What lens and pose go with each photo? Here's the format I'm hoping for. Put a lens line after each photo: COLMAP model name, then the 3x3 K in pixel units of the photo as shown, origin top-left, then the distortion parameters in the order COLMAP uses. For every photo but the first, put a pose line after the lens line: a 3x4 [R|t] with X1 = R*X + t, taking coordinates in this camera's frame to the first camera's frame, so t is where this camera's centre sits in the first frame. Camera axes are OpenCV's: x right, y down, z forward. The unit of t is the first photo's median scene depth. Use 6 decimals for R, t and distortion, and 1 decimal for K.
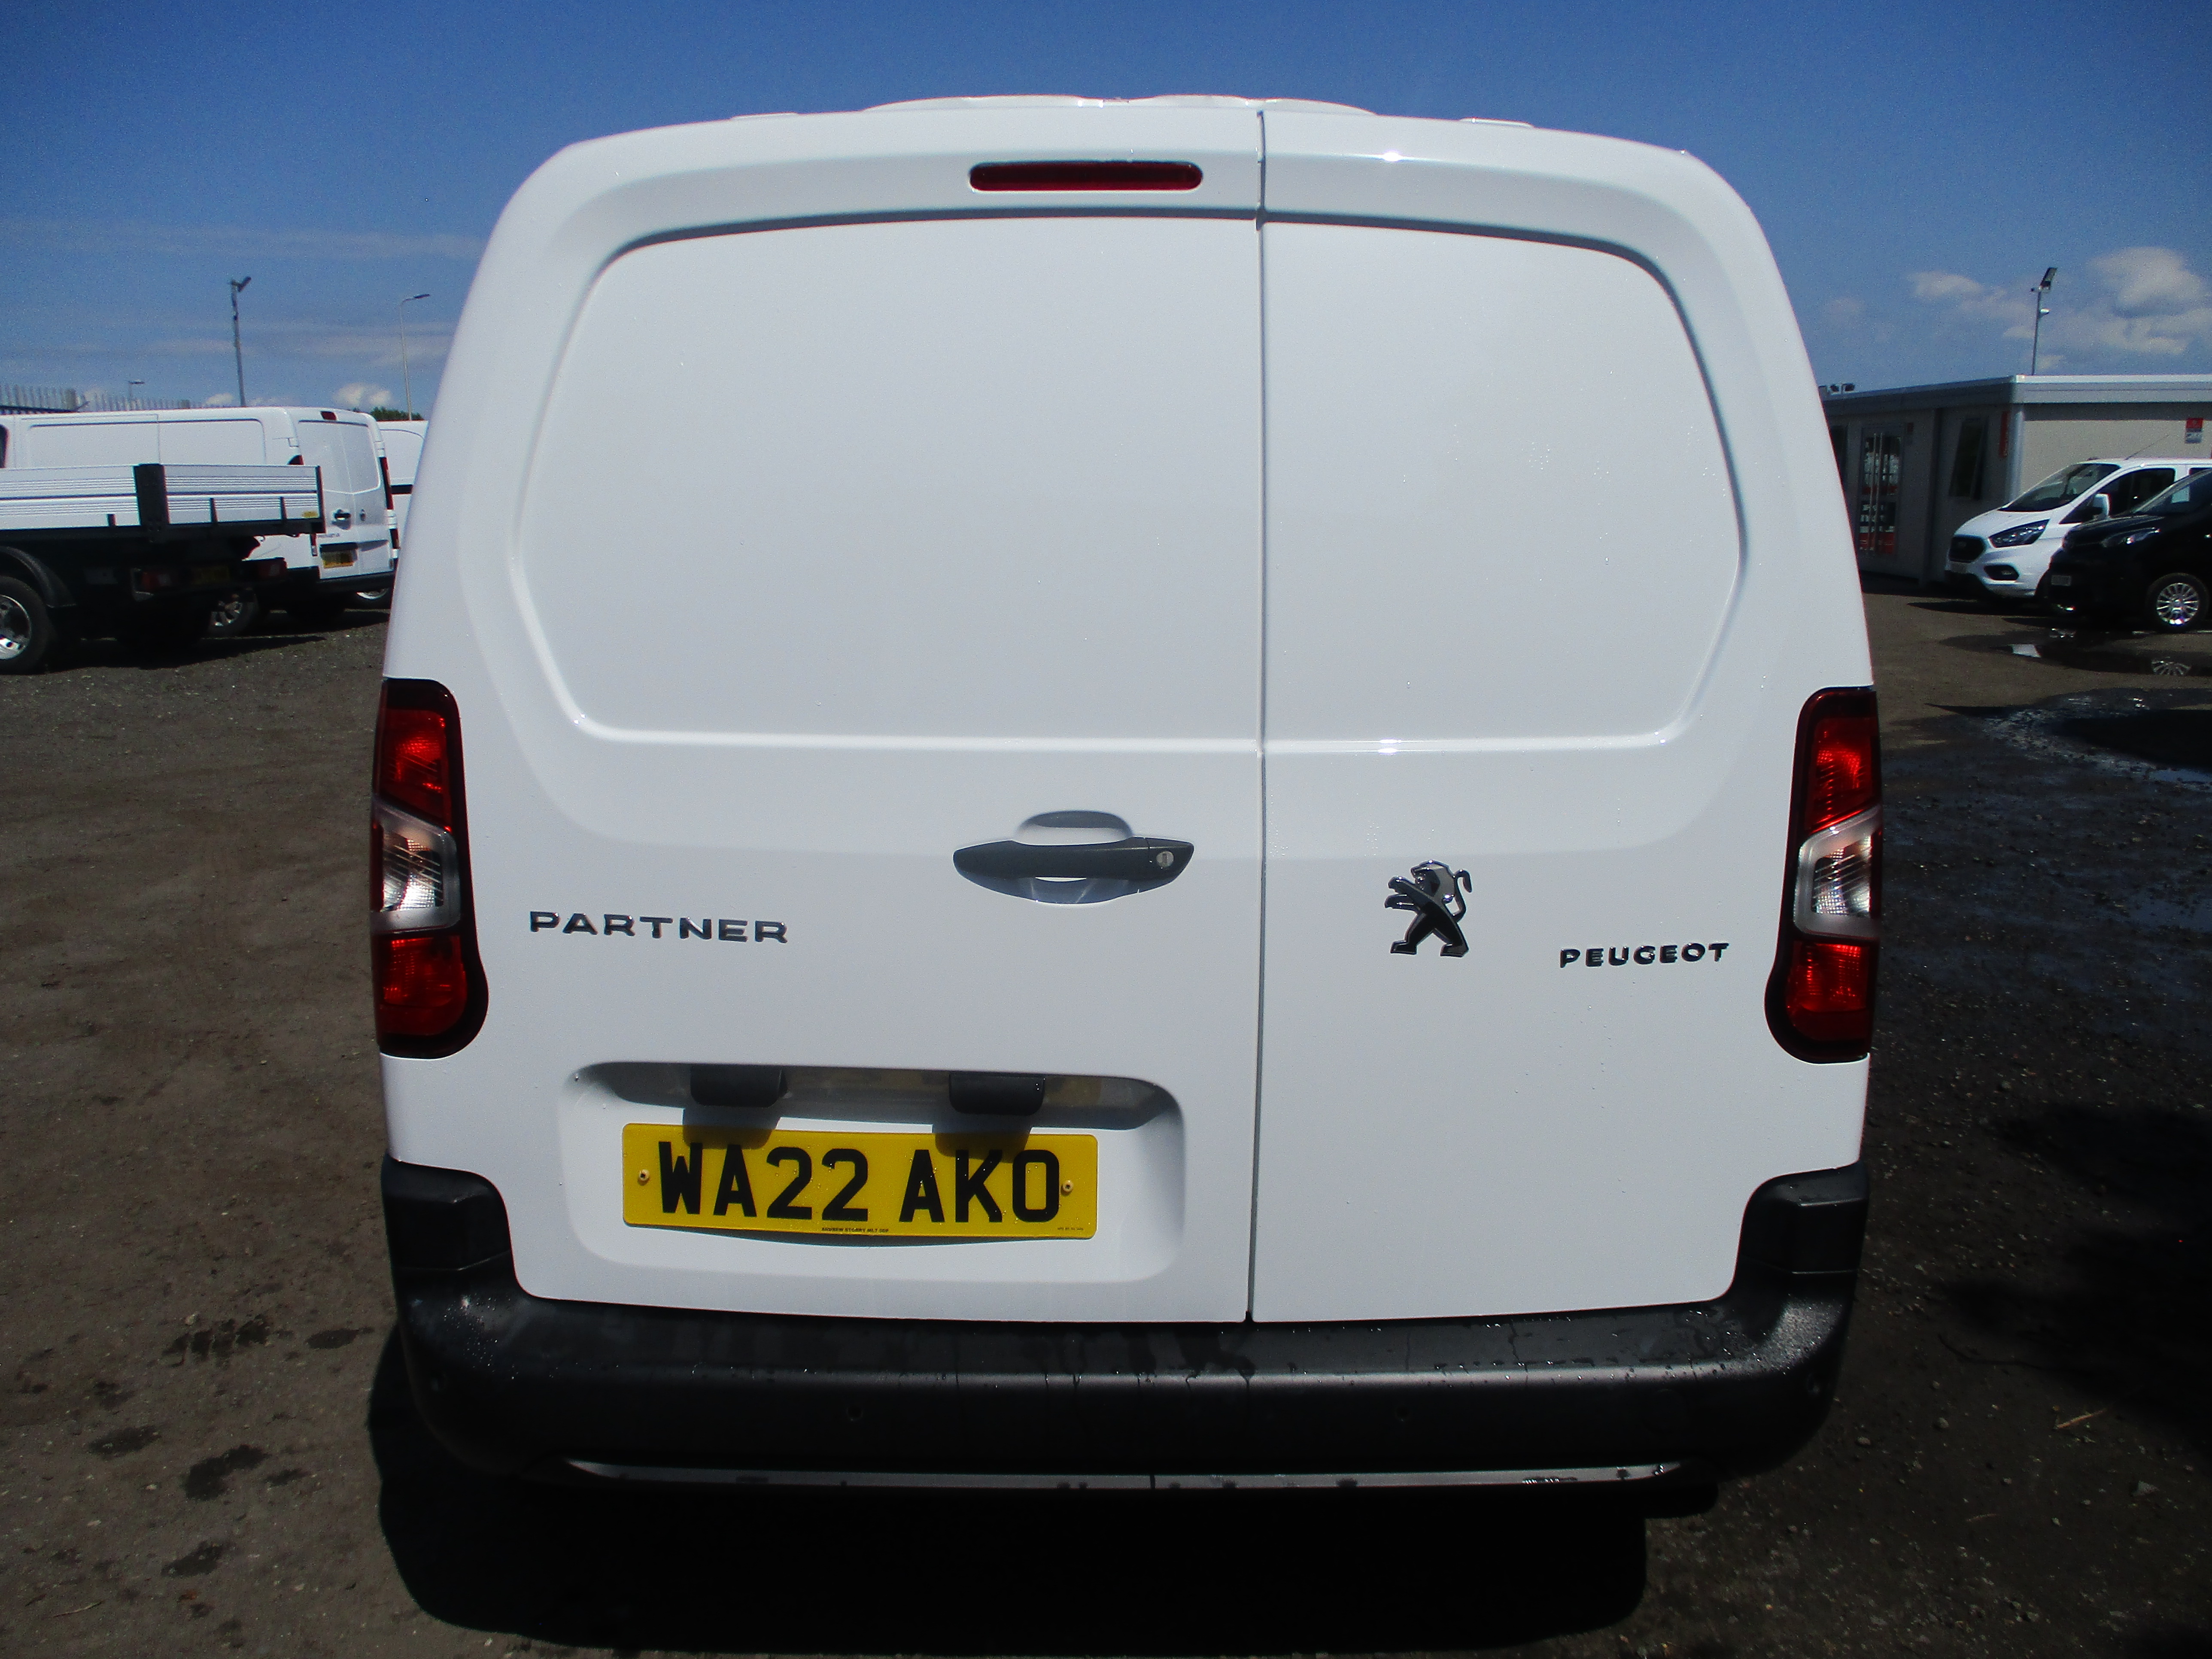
lens RADIAL K [[1817.2, 0, 1104.0], [0, 1817.2, 830.5], [0, 0, 1]] dist [-0.016206, 0.004282]
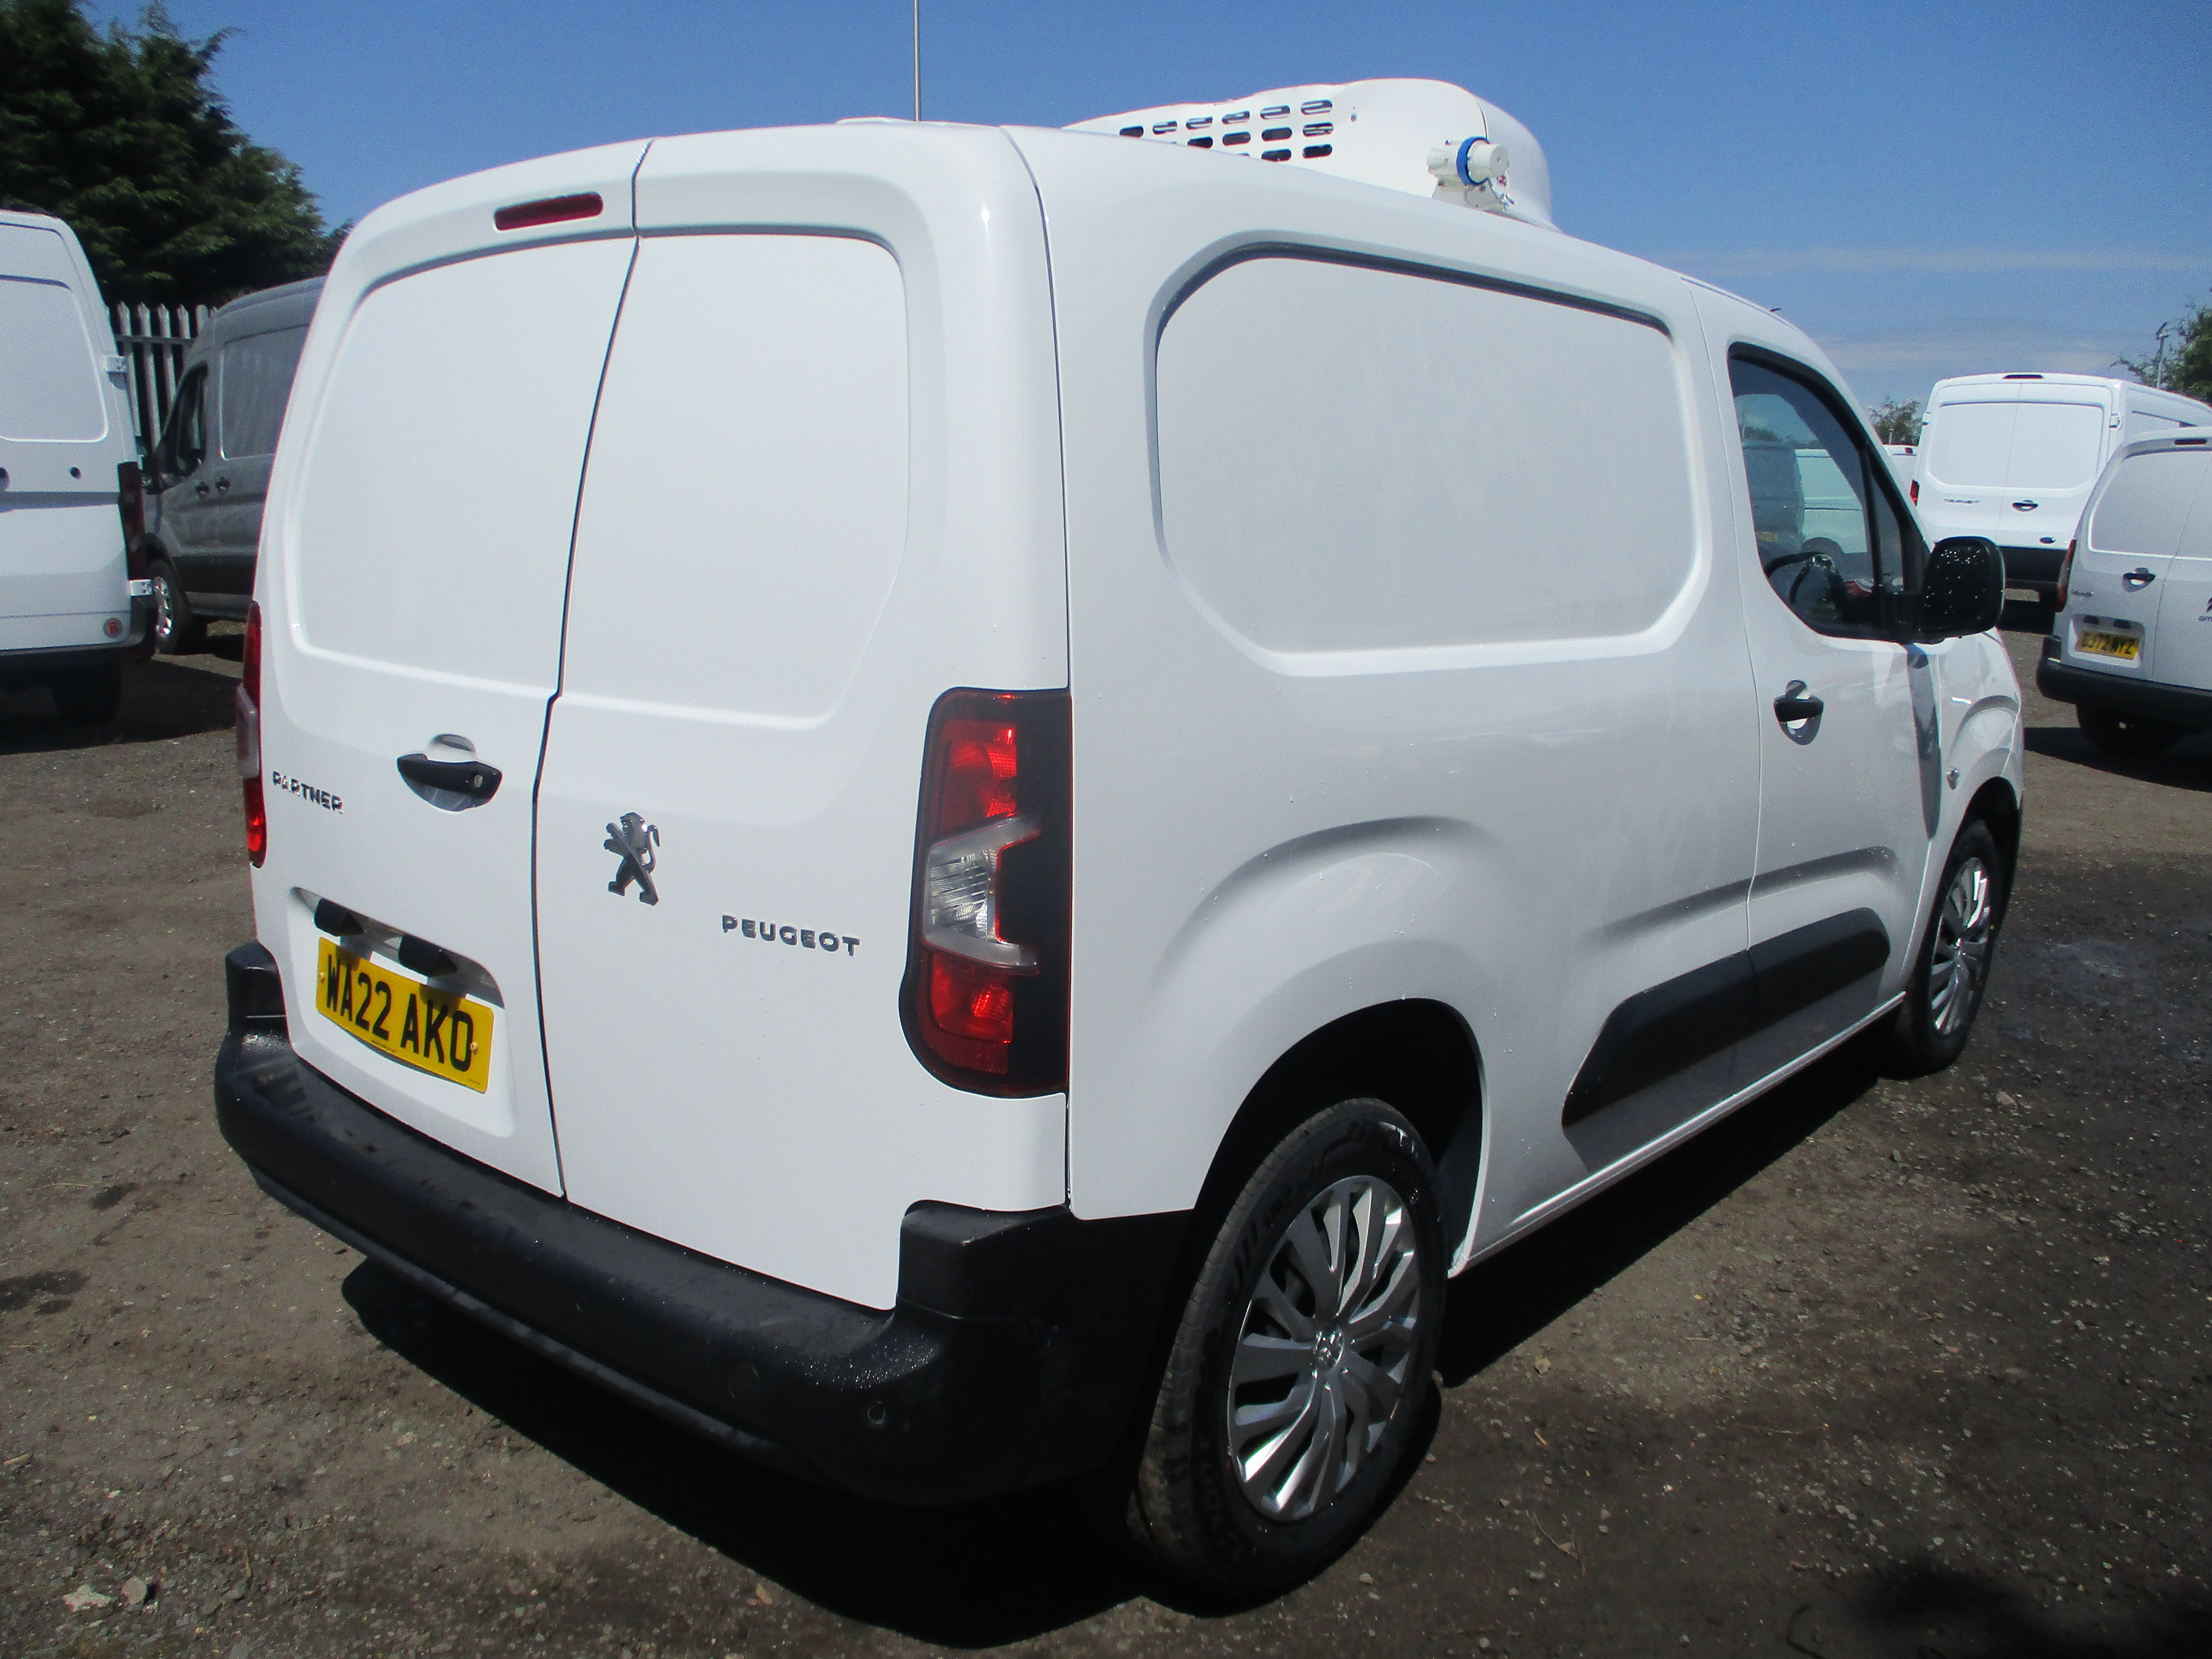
lens RADIAL K [[1817.2, 0, 1095.5], [0, 1817.2, 829.8], [0, 0, 1]] dist [-0.016206, 0.004282]
pose [[0.761948, 0.130425, -0.634369, 1.046558], [-0.135177, 0.989966, 0.041172, -0.053531], [0.633373, 0.054381, 0.771933, 0.319368]]
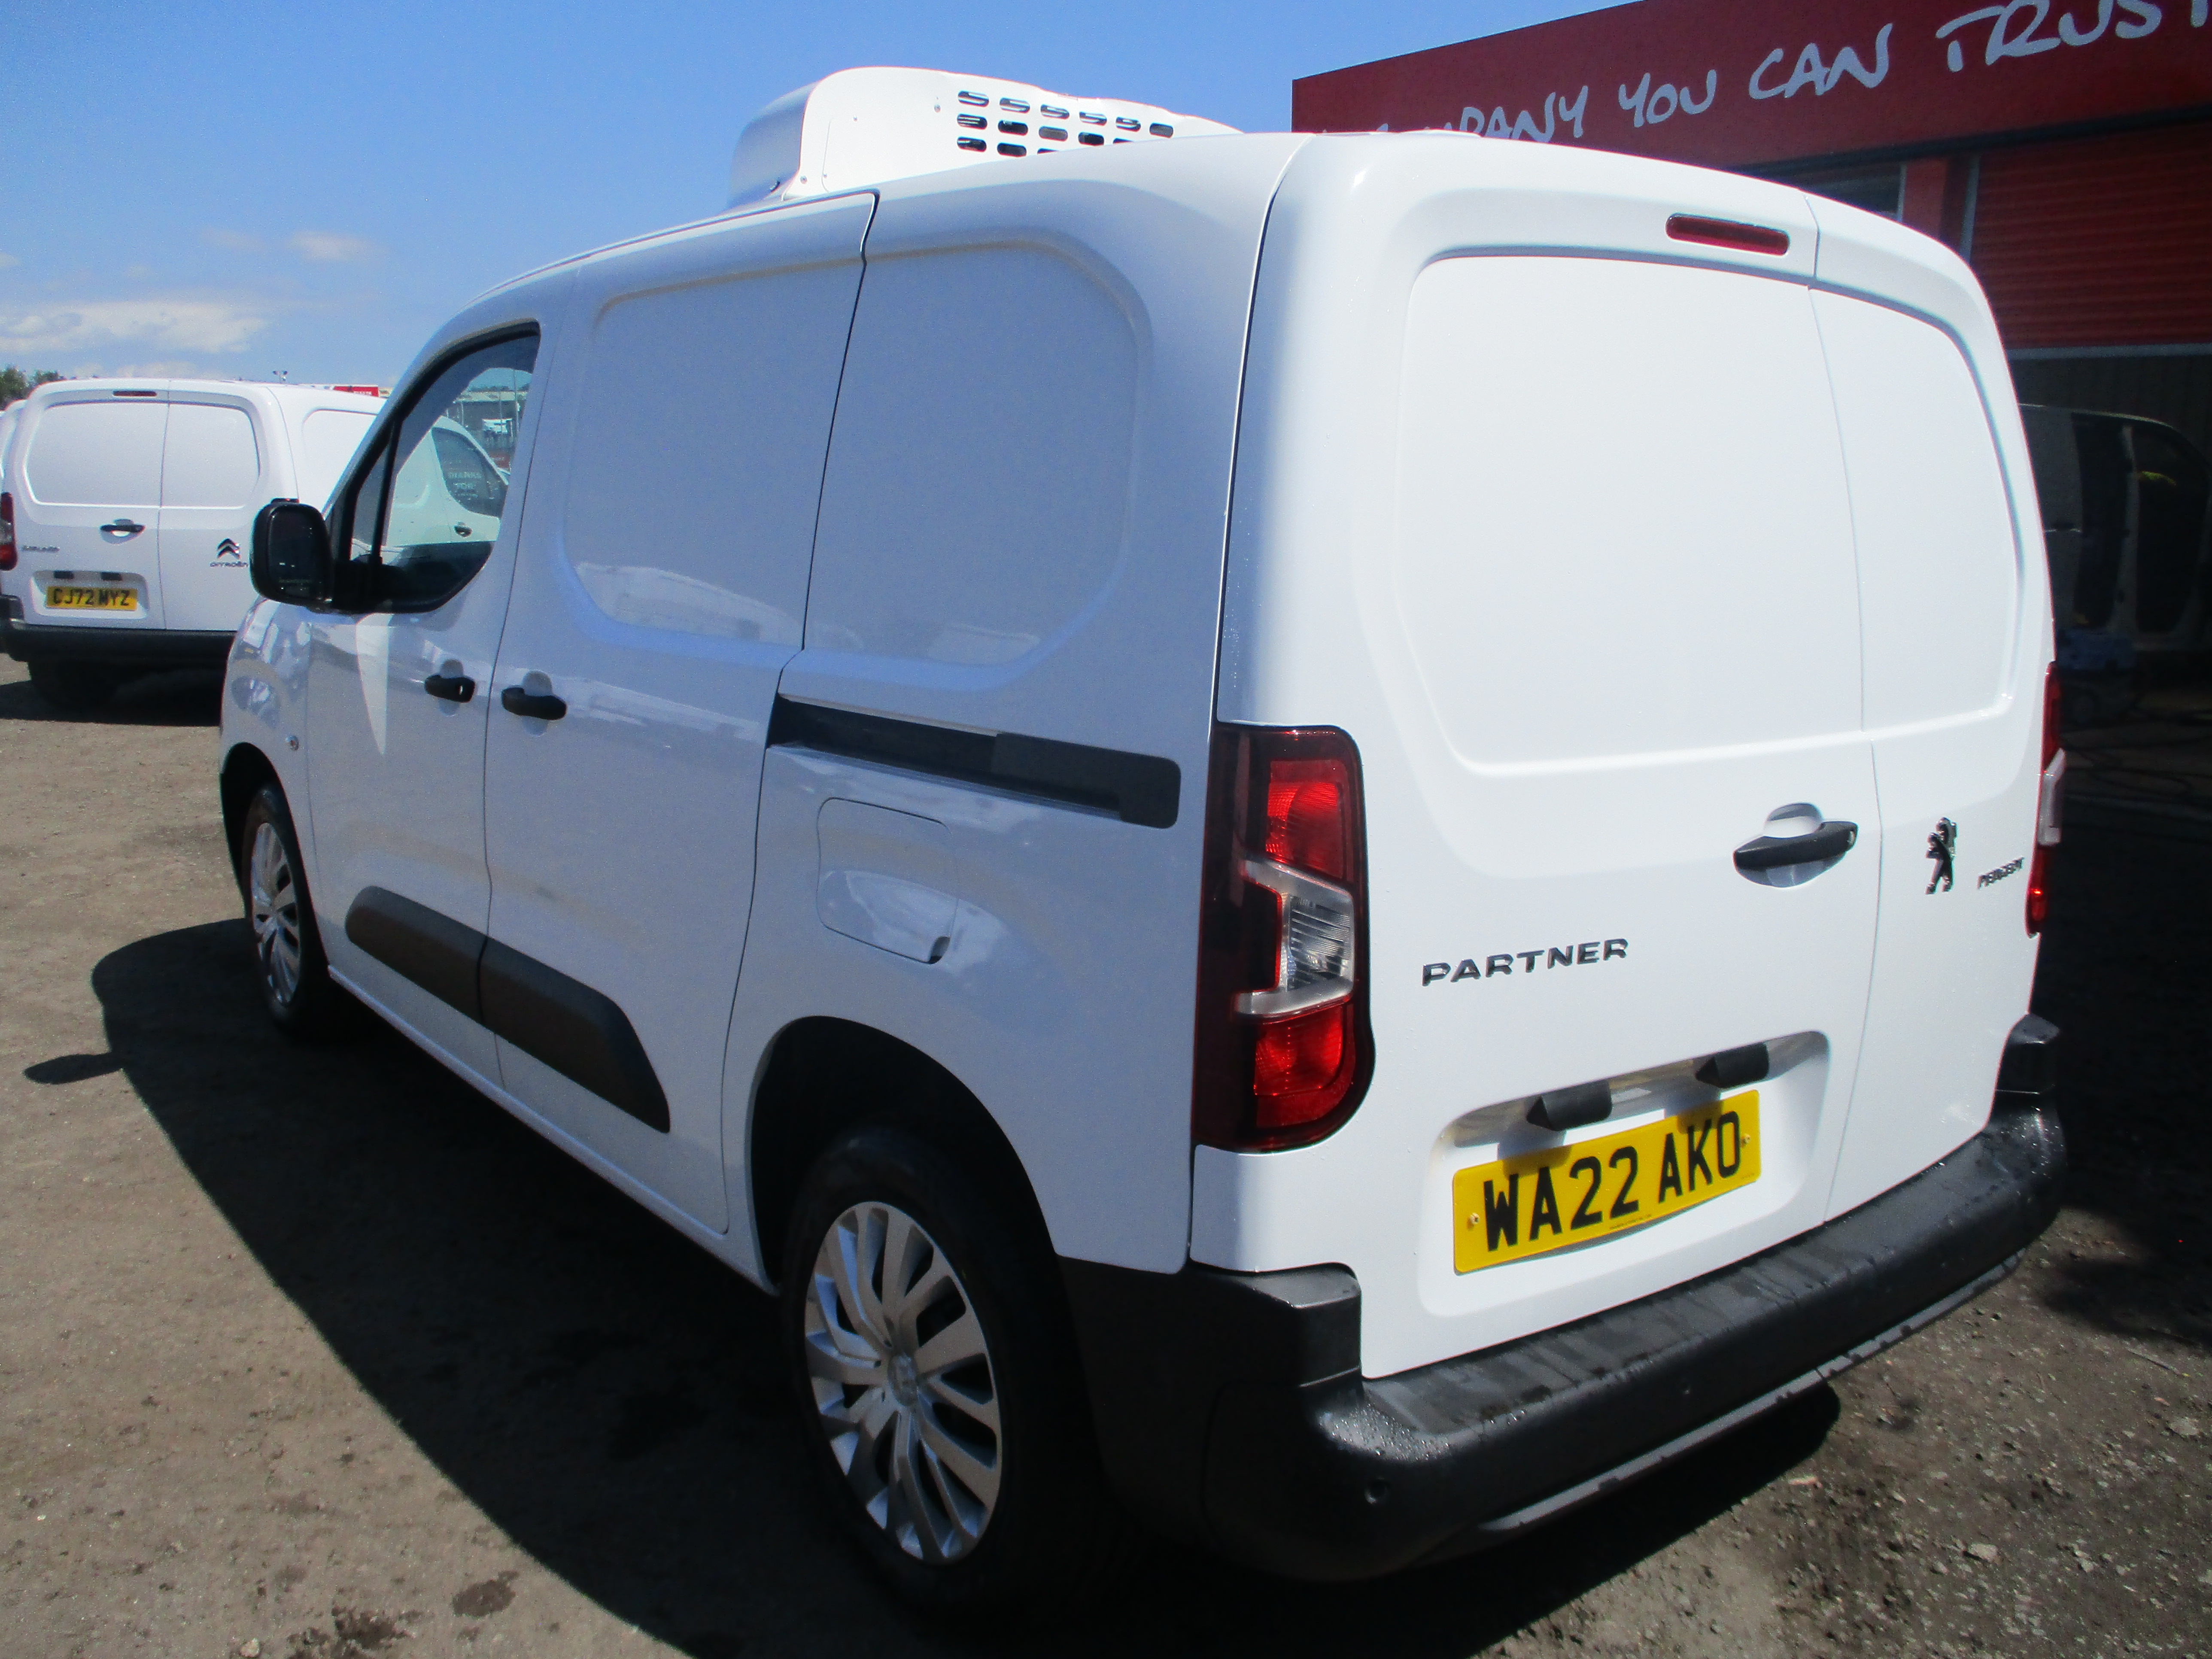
lens RADIAL K [[1817.2, 0, 1097.1], [0, 1817.2, 831.3], [0, 0, 1]] dist [-0.016206, 0.004282]
pose [[0.788832, -0.101354, 0.606195, -0.996331], [0.091576, 0.994682, 0.047141, -0.082588], [-0.607749, 0.018326, 0.793918, 0.351233]]
